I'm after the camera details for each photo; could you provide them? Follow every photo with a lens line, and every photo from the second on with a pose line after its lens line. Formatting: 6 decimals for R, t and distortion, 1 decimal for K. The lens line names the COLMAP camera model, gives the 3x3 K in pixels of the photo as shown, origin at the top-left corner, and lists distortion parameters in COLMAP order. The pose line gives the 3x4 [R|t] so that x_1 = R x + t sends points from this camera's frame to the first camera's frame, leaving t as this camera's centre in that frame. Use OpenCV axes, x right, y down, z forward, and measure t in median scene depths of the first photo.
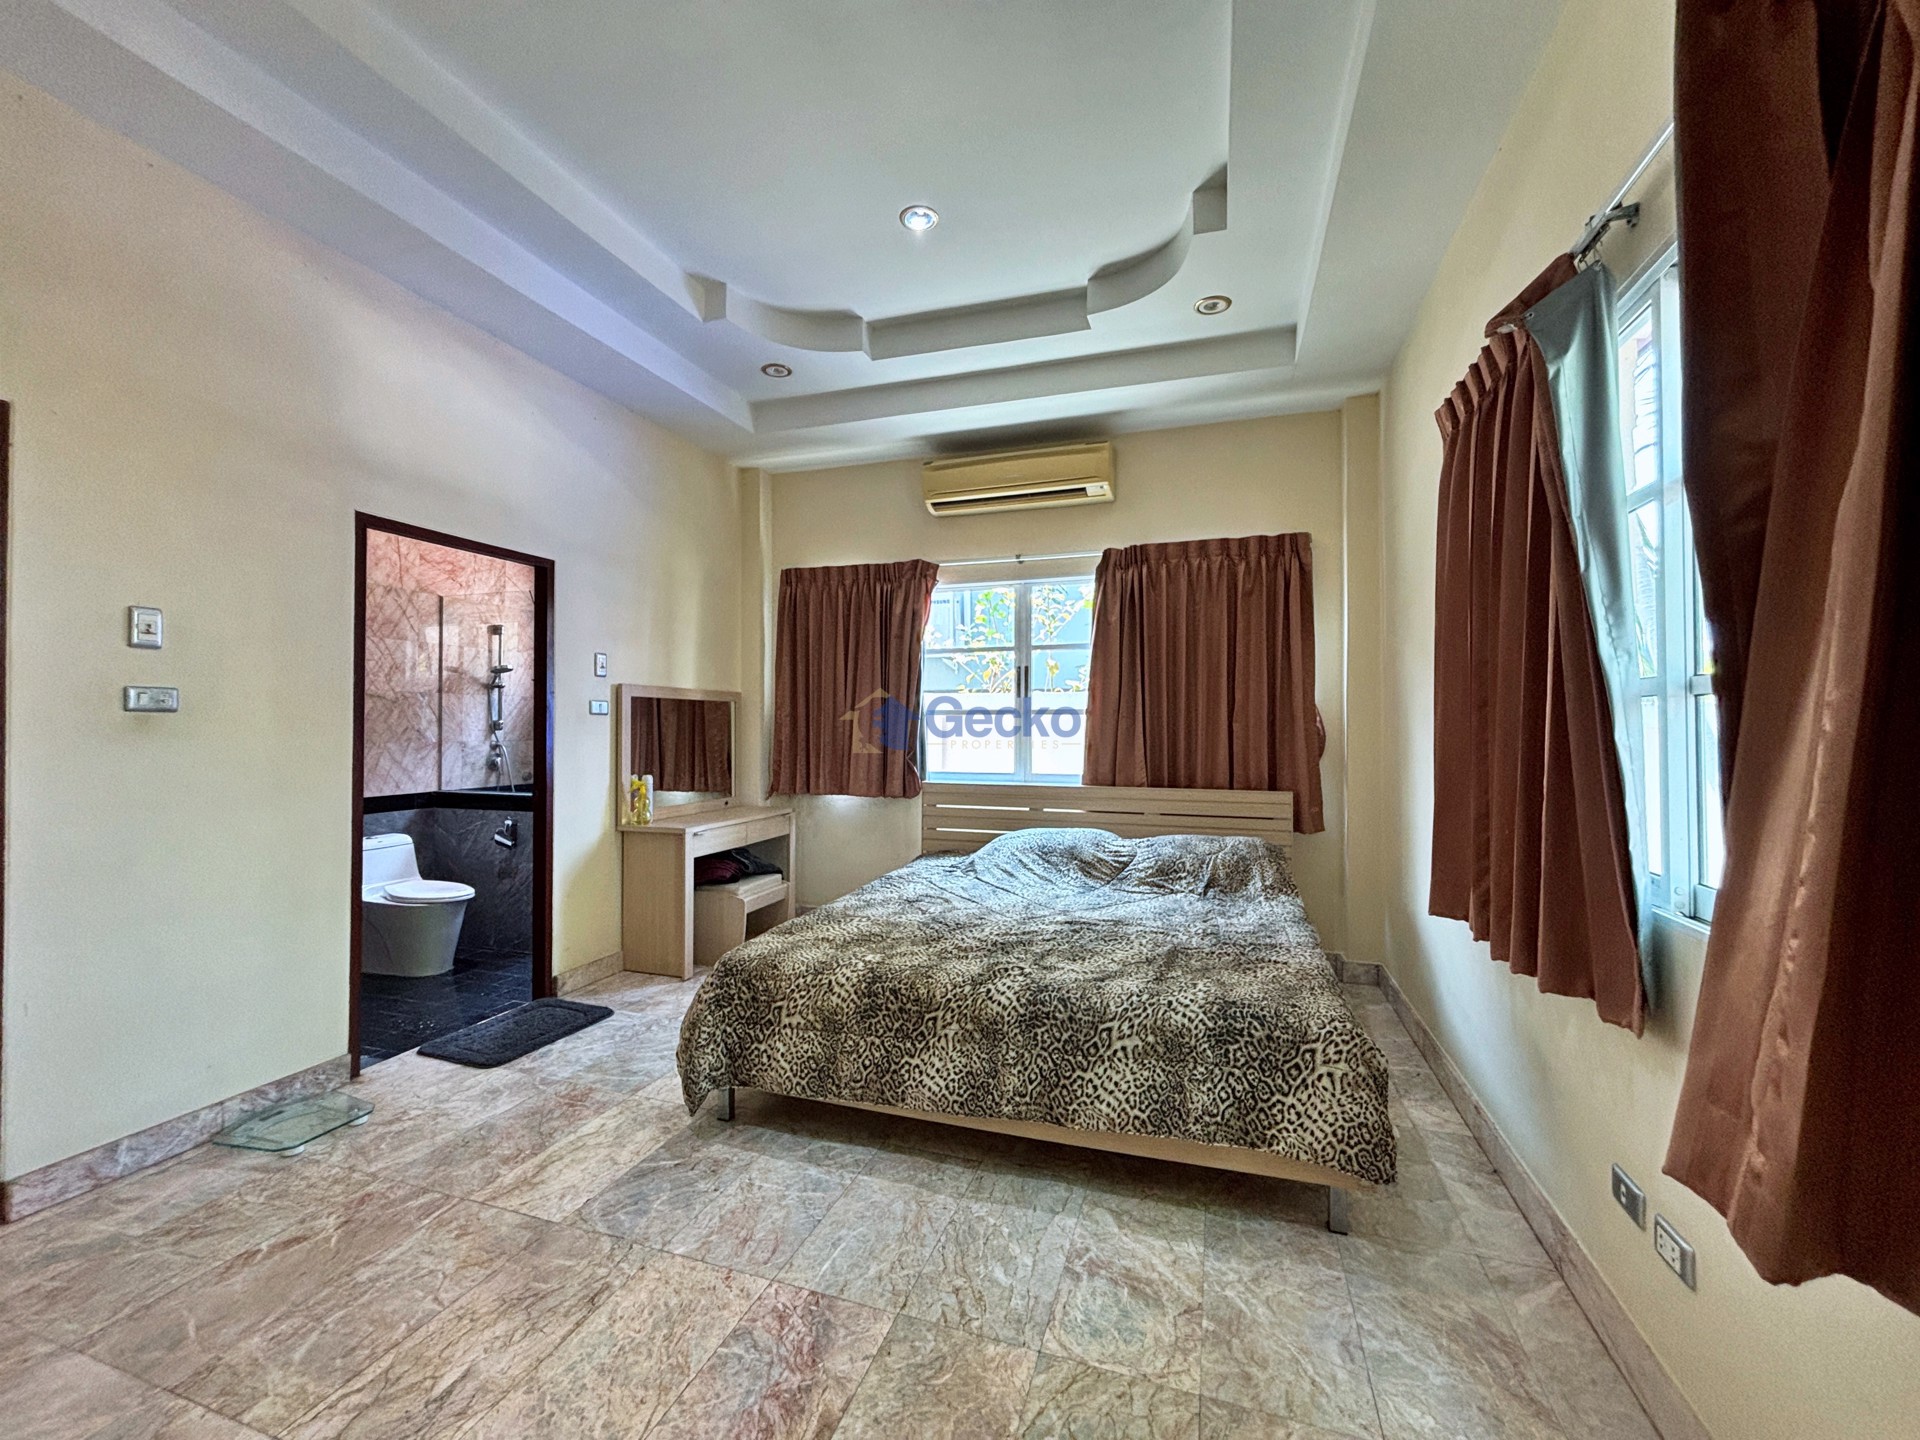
lens RADIAL K [[775.9, 0, 961.2], [0, 775.9, 724.0], [0, 0, 1]] dist [0.002581, 0.000685]
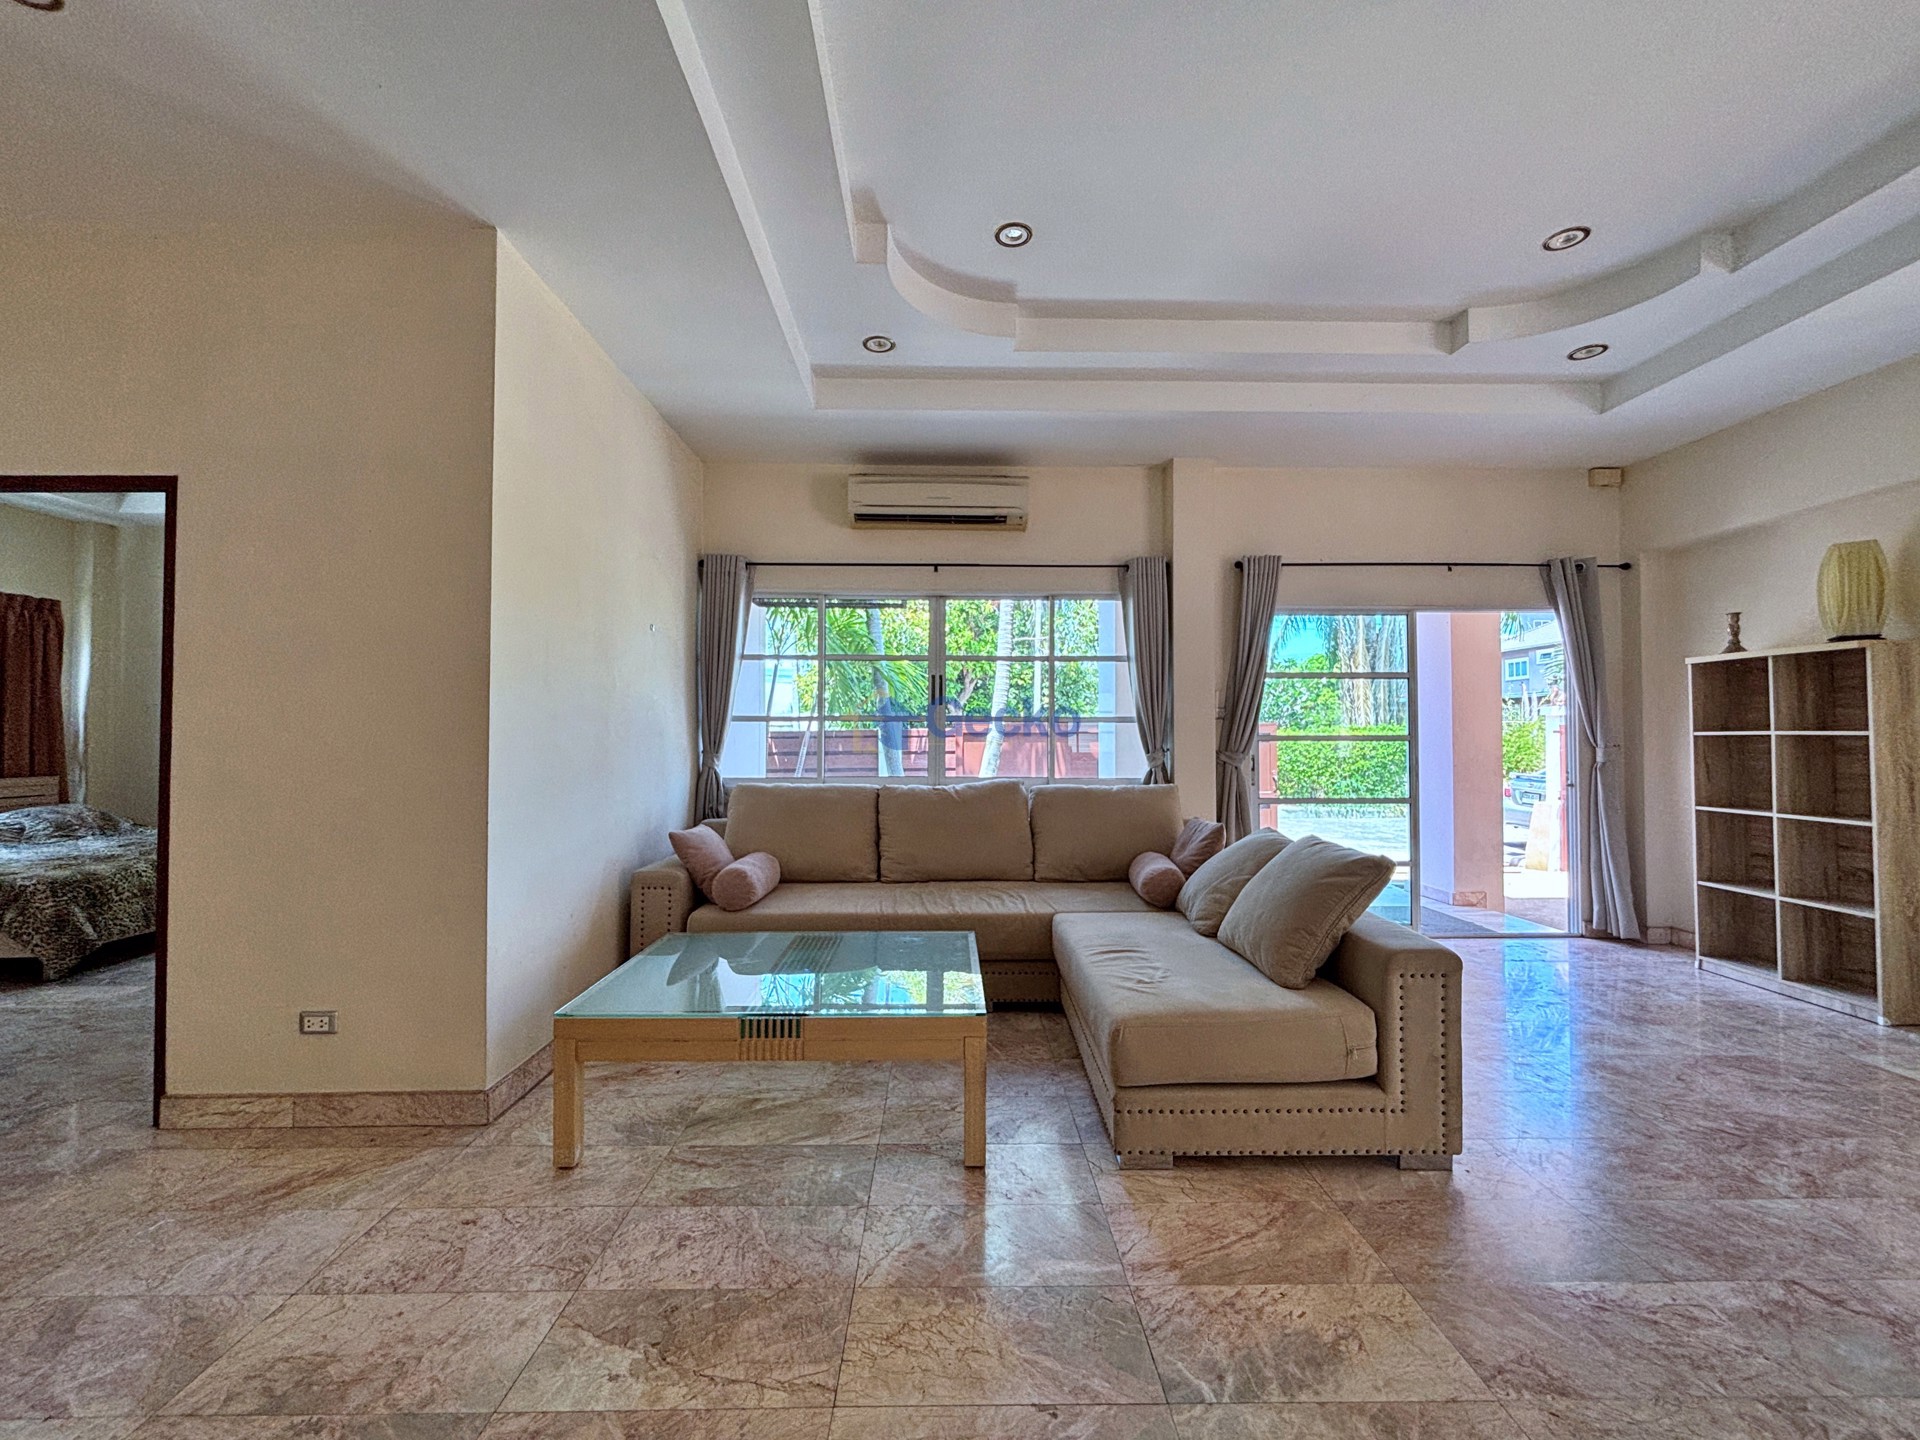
lens RADIAL K [[775.9, 0, 956.0], [0, 775.9, 719.3], [0, 0, 1]] dist [0.002581, 0.000685]
pose [[-0.328824, 0.015391, 0.944266, -1.668013], [-0.004265, 0.999833, -0.017781, -0.002916], [-0.944381, -0.009874, -0.328704, -0.129146]]
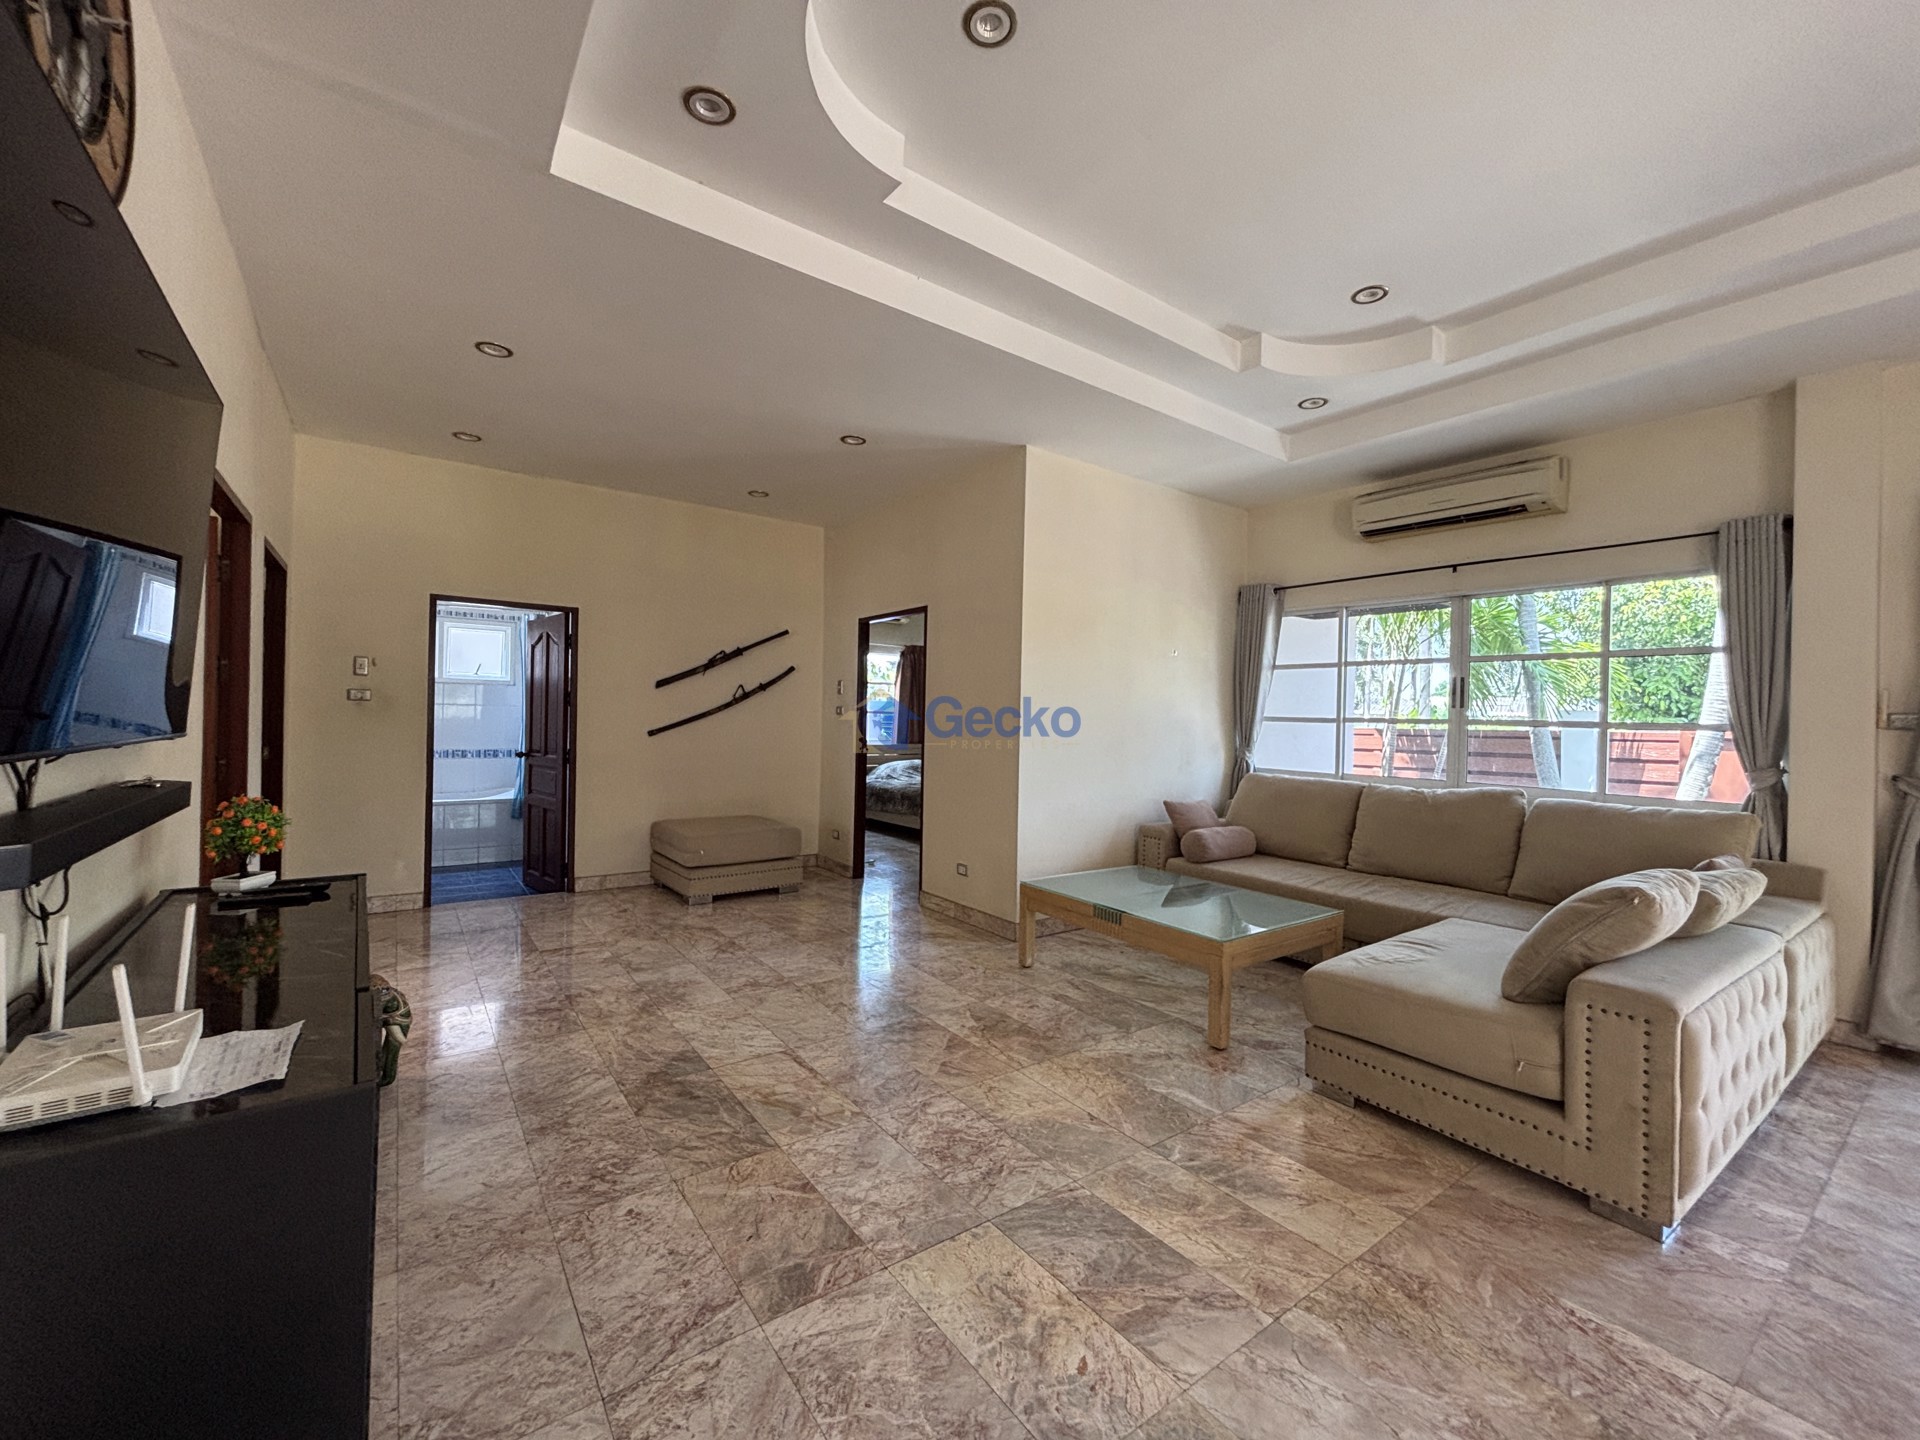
lens RADIAL K [[775.9, 0, 955.3], [0, 775.9, 710.9], [0, 0, 1]] dist [0.002581, 0.000685]
pose [[0.582980, 0.015254, 0.812343, -1.948698], [-0.023184, 0.999729, -0.002135, -0.022752], [-0.812156, -0.017589, 0.583176, -0.597060]]
